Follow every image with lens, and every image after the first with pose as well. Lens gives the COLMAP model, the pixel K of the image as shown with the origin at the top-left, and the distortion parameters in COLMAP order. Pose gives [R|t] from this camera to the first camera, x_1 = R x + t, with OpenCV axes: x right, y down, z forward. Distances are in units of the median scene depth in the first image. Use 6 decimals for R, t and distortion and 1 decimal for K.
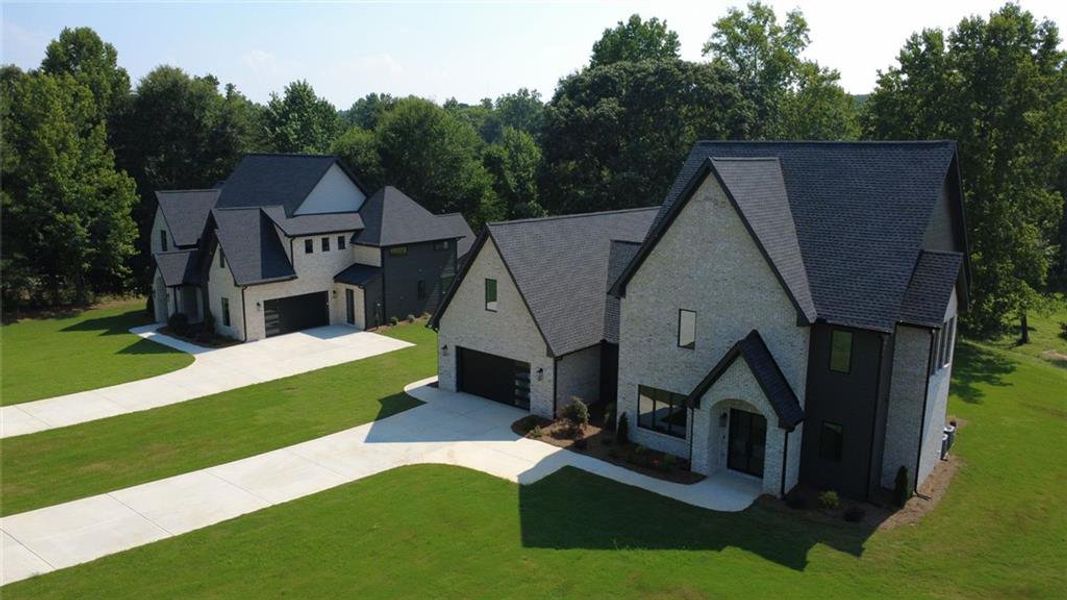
lens RADIAL K [[778.2, 0, 535.8], [0, 778.2, 298.8], [0, 0, 1]] dist [0.009373, -0.000366]
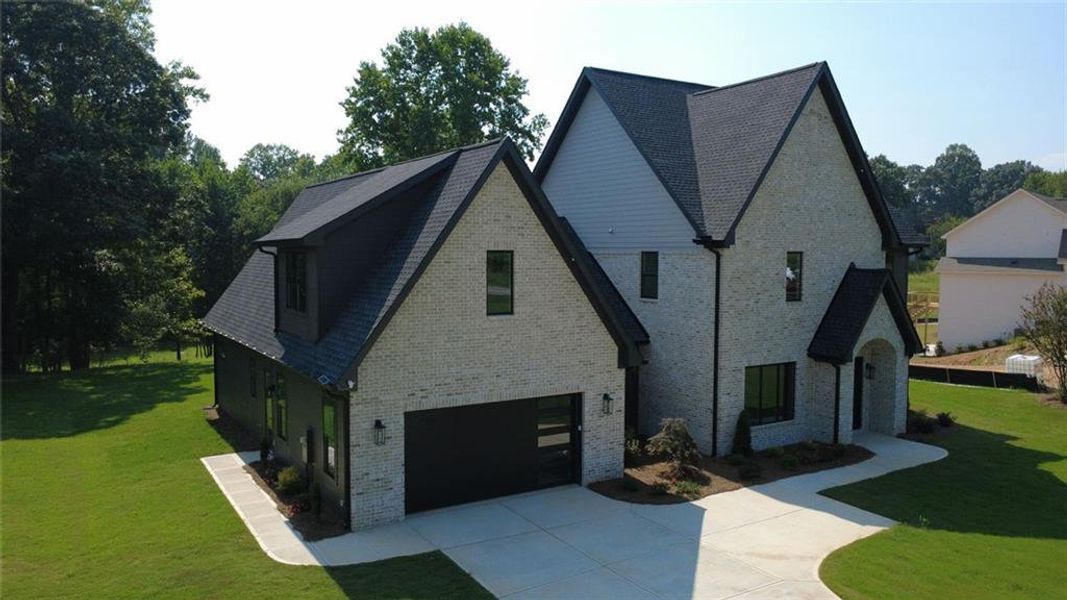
lens RADIAL K [[778.2, 0, 536.4], [0, 778.2, 300.2], [0, 0, 1]] dist [0.009373, -0.000366]
pose [[0.307349, -0.069178, 0.949079, -0.611893], [0.179470, 0.983670, 0.013580, 0.004637], [-0.934520, 0.166157, 0.314745, 0.947236]]
